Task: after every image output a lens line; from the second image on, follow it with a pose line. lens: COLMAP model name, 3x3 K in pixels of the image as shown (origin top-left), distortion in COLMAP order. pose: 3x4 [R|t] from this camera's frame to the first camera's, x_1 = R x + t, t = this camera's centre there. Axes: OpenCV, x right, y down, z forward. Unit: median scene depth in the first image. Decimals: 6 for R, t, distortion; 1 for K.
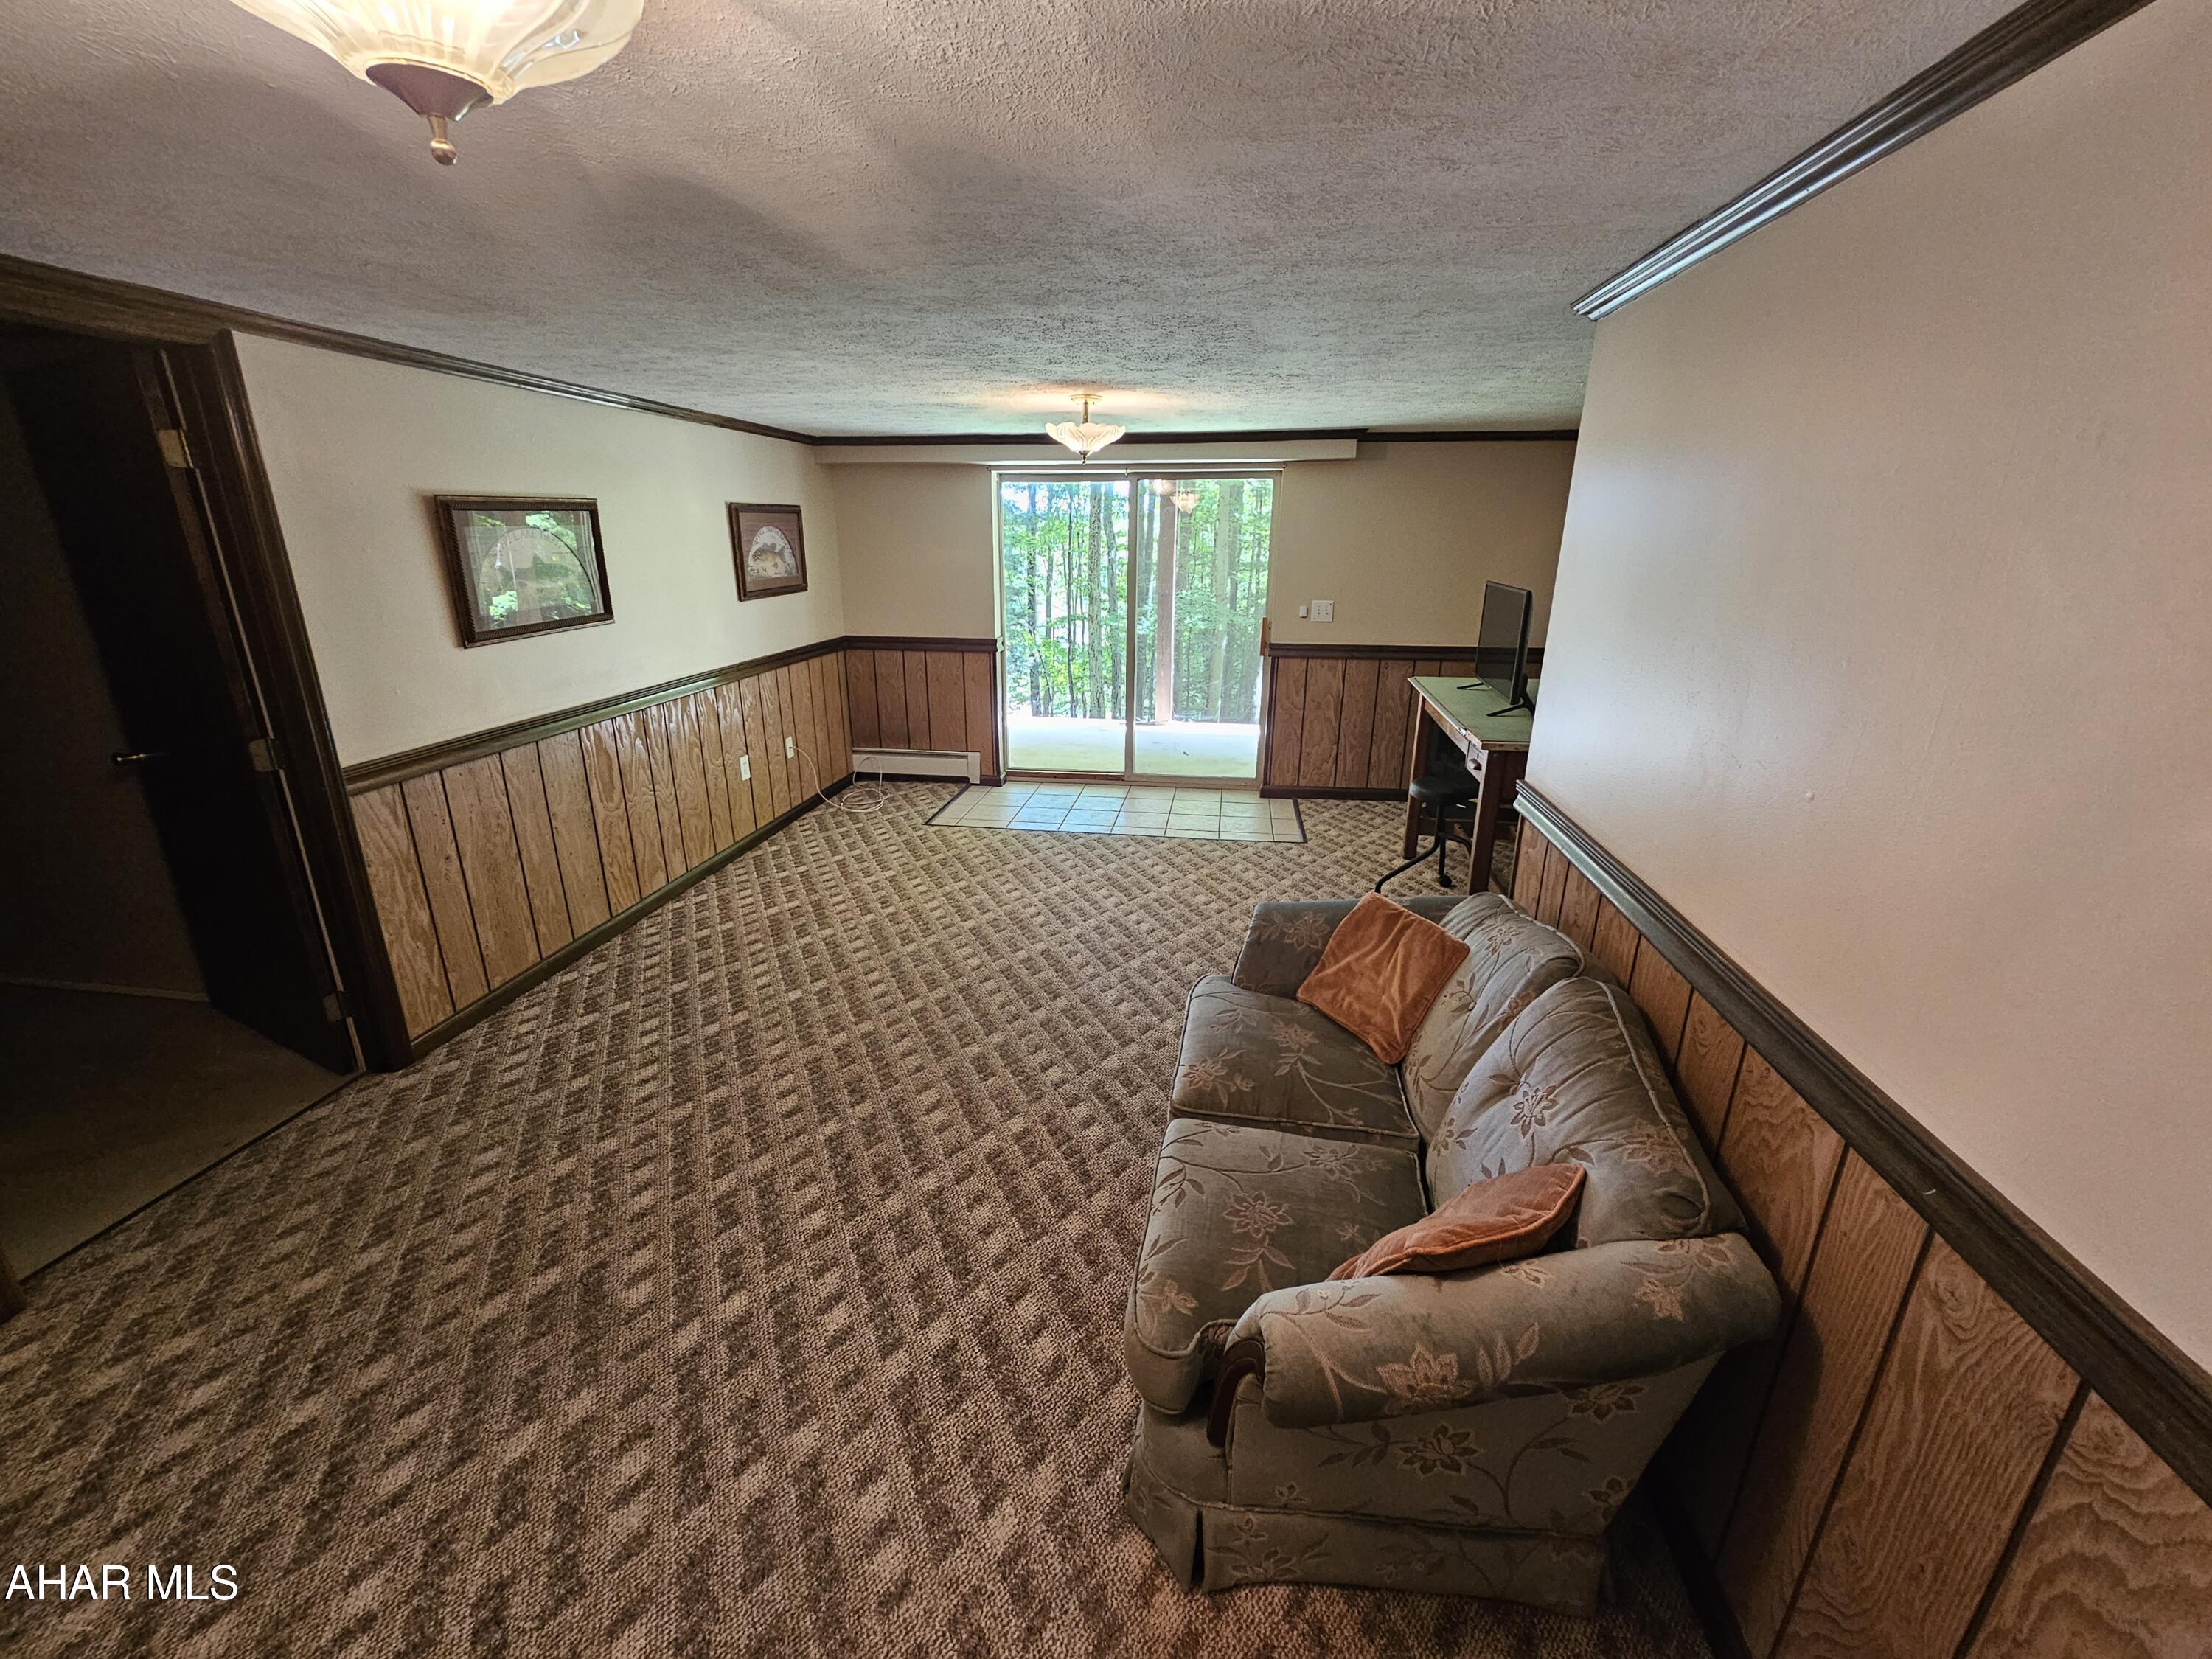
lens RADIAL K [[906.0, 0, 1094.8], [0, 906.0, 837.2], [0, 0, 1]] dist [-0.002920, 0.002248]
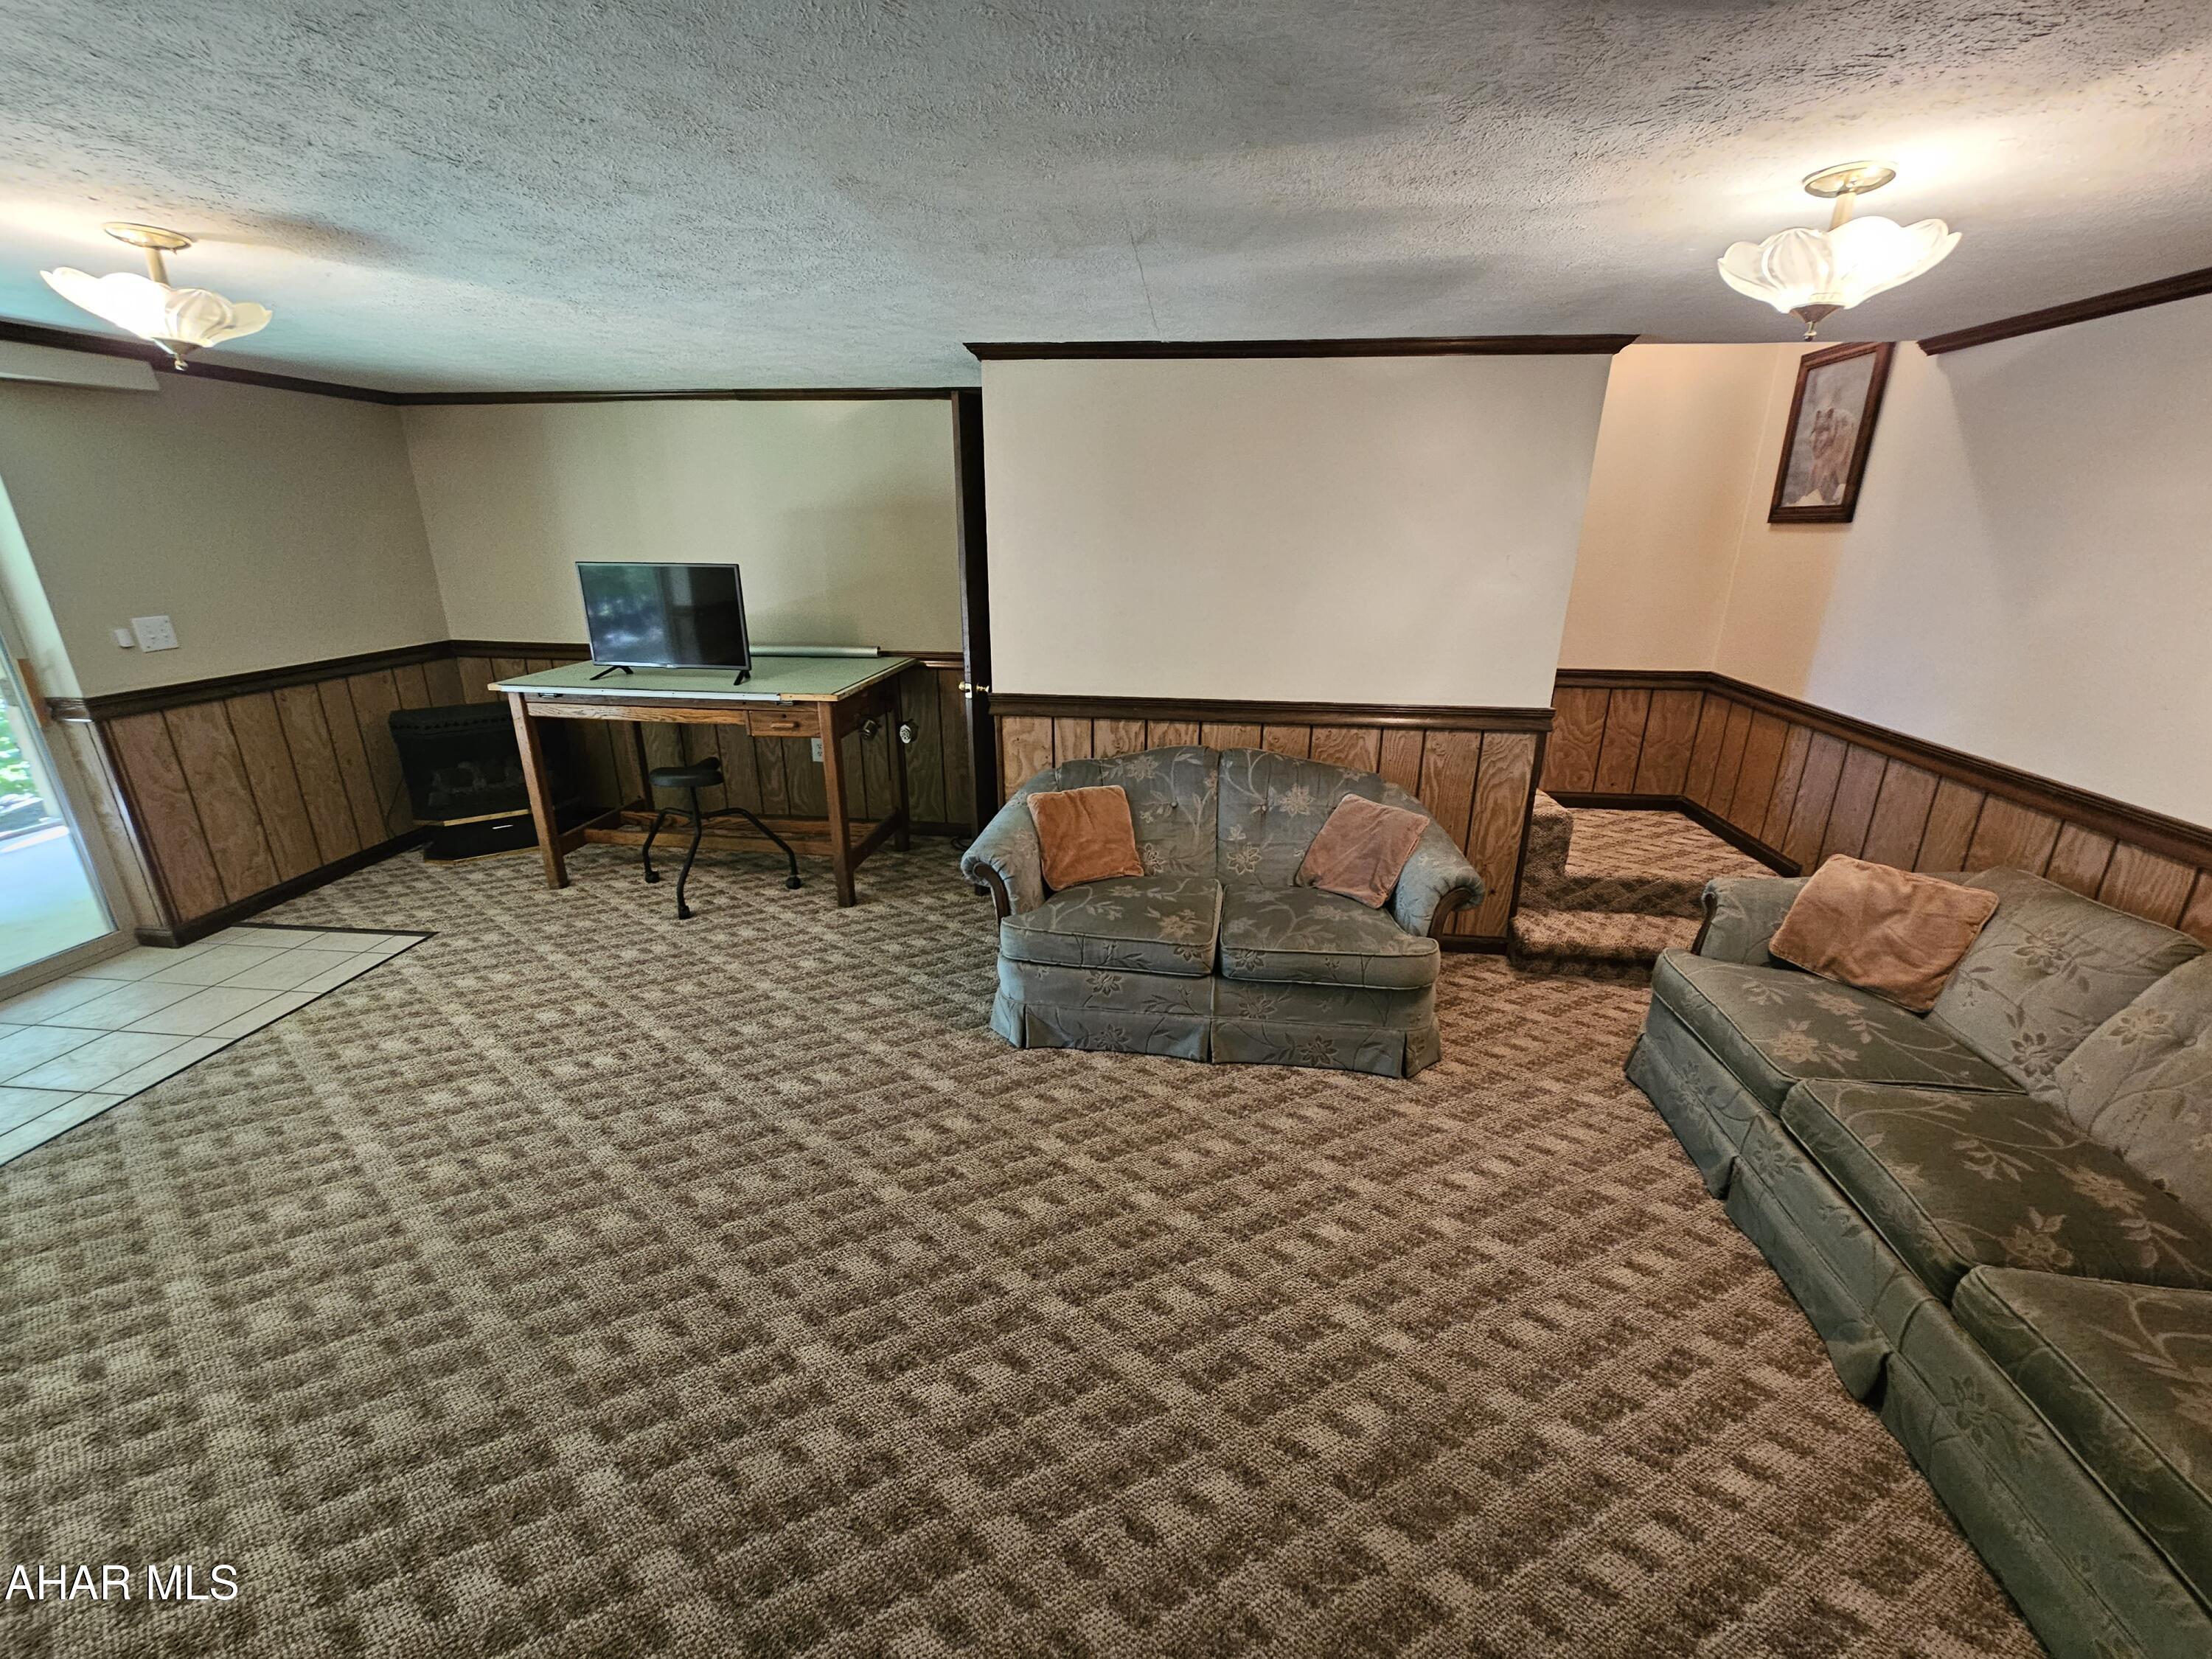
lens RADIAL K [[906.0, 0, 1099.0], [0, 906.0, 831.7], [0, 0, 1]] dist [-0.002920, 0.002248]
pose [[-0.032946, -0.327953, 0.944119, -0.756347], [0.314198, 0.893342, 0.321279, -0.224601], [-0.948786, 0.307225, 0.073610, 0.683038]]
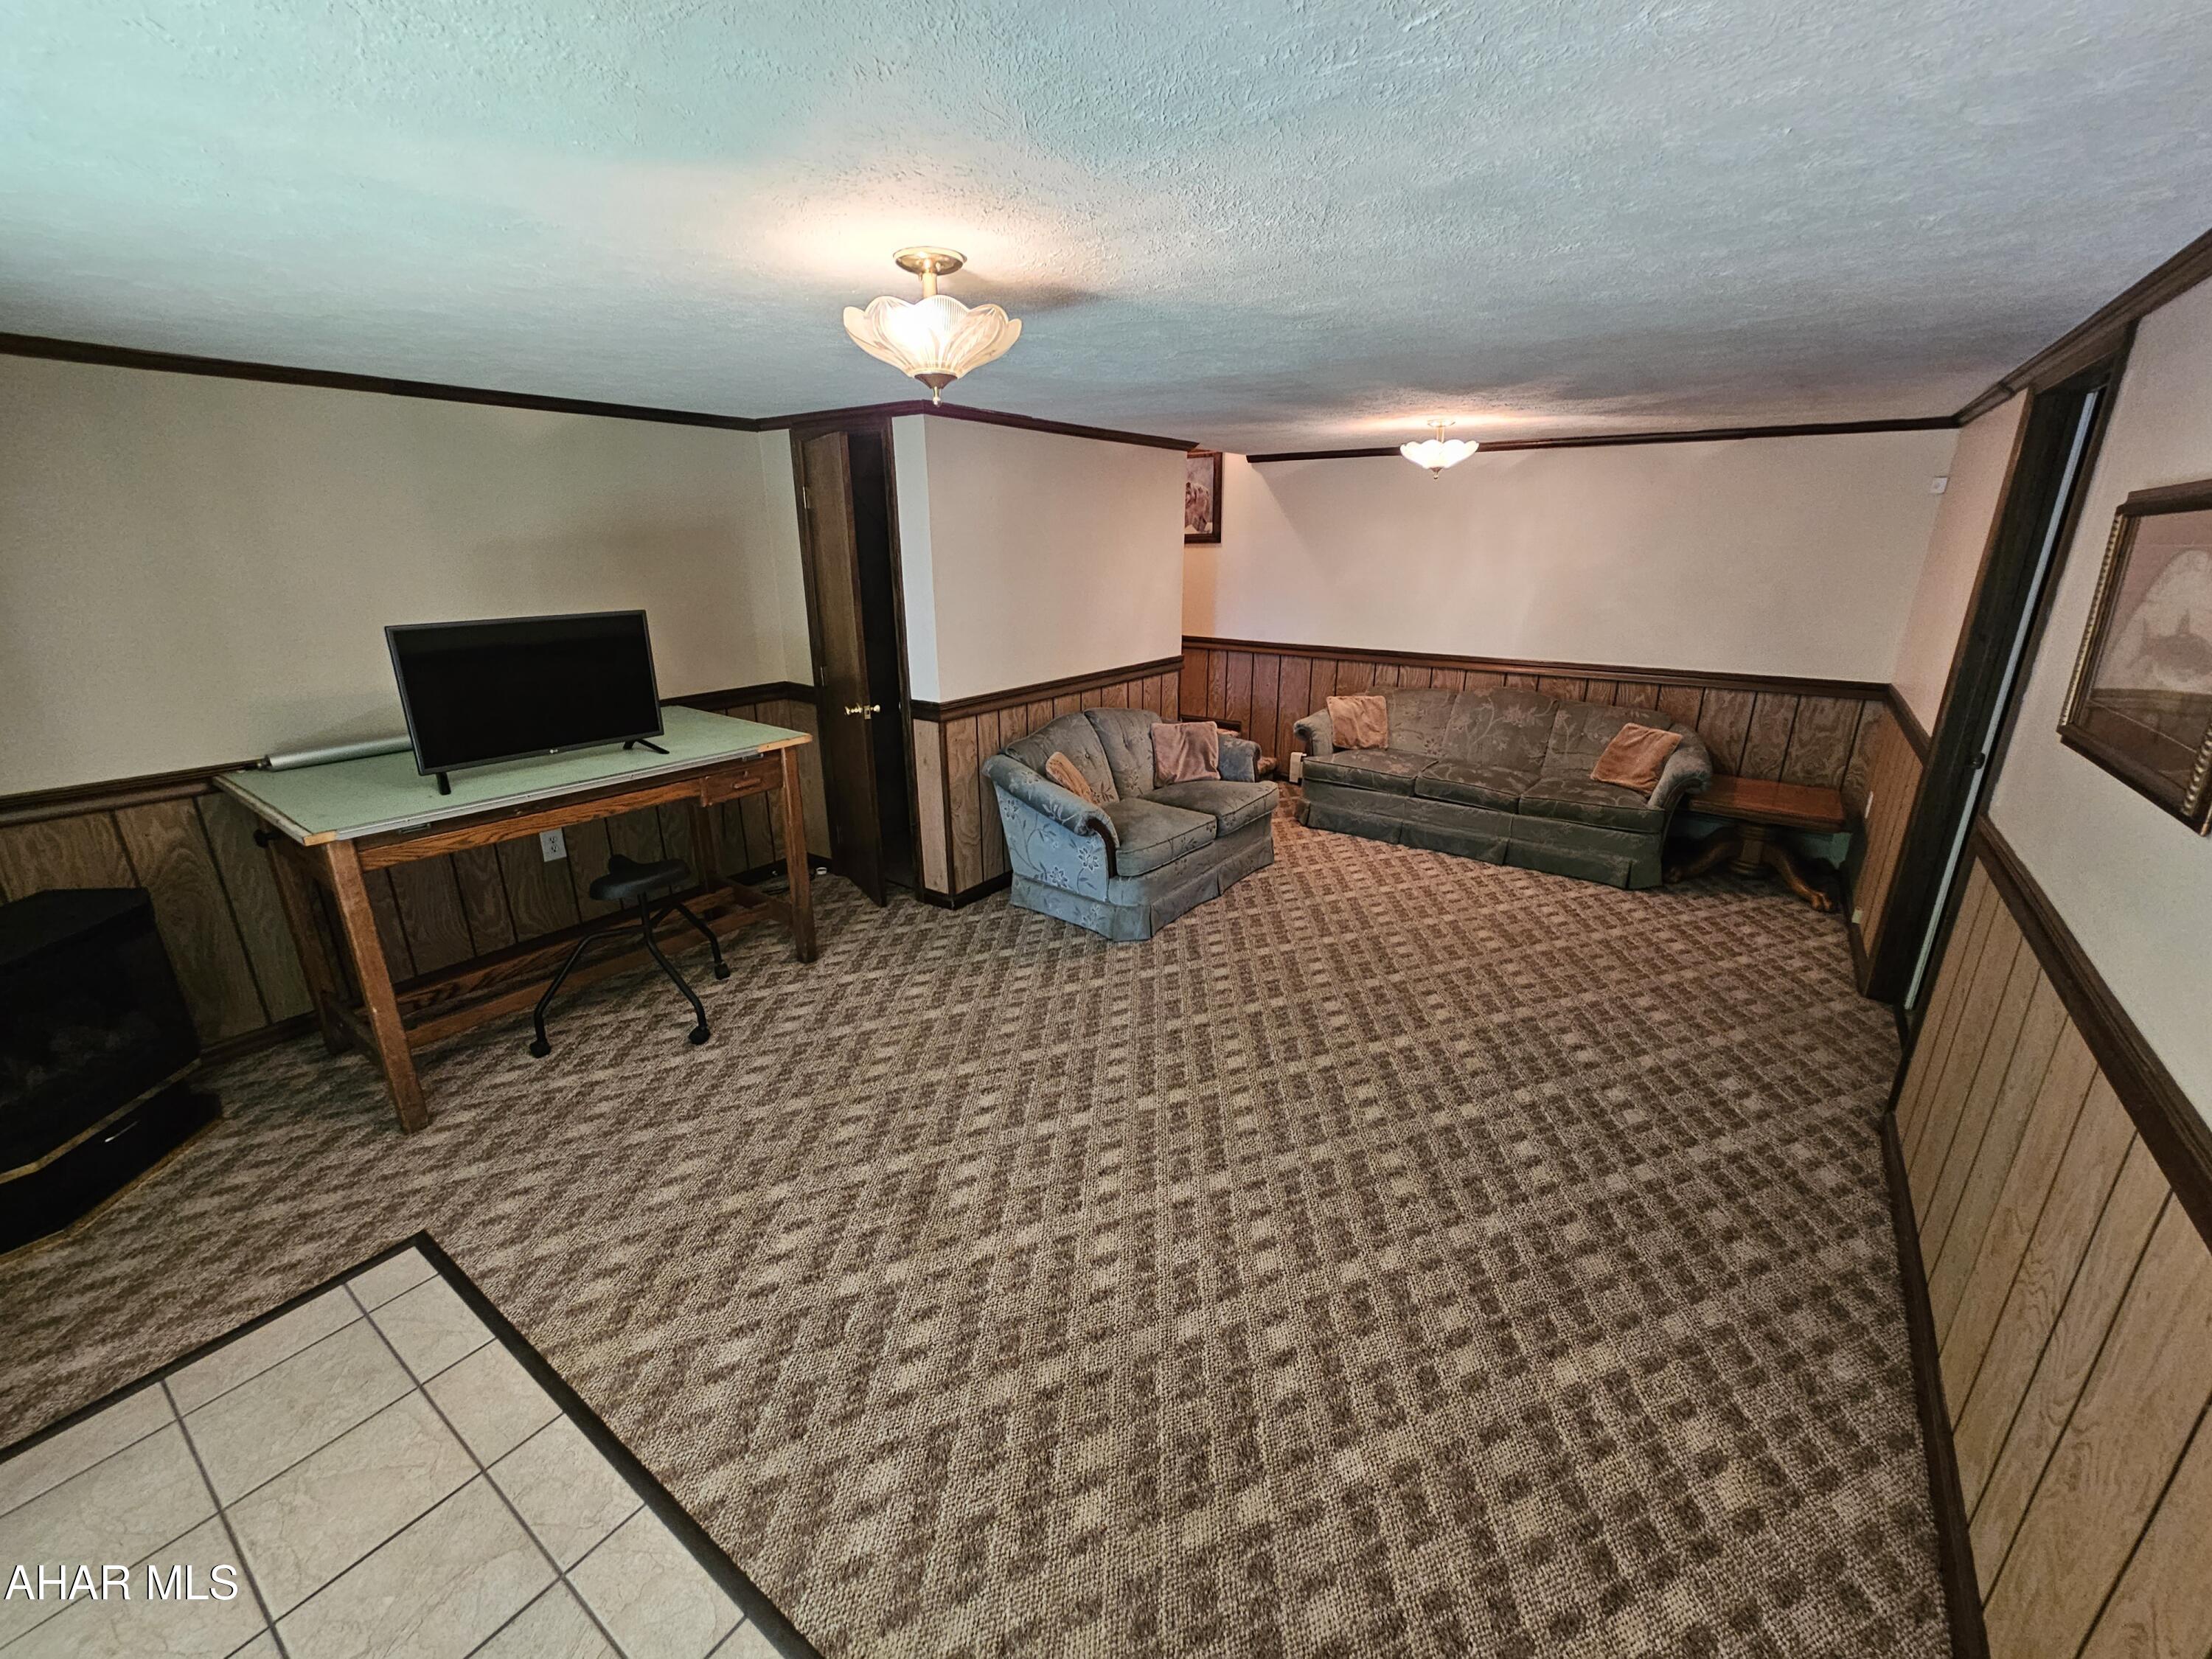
lens RADIAL K [[906.0, 0, 1093.5], [0, 906.0, 828.2], [0, 0, 1]] dist [-0.002920, 0.002248]
pose [[-0.887083, -0.141727, 0.439314, -0.395276], [0.148406, 0.813613, 0.562148, -0.608217], [-0.437103, 0.563869, -0.700709, 1.763783]]
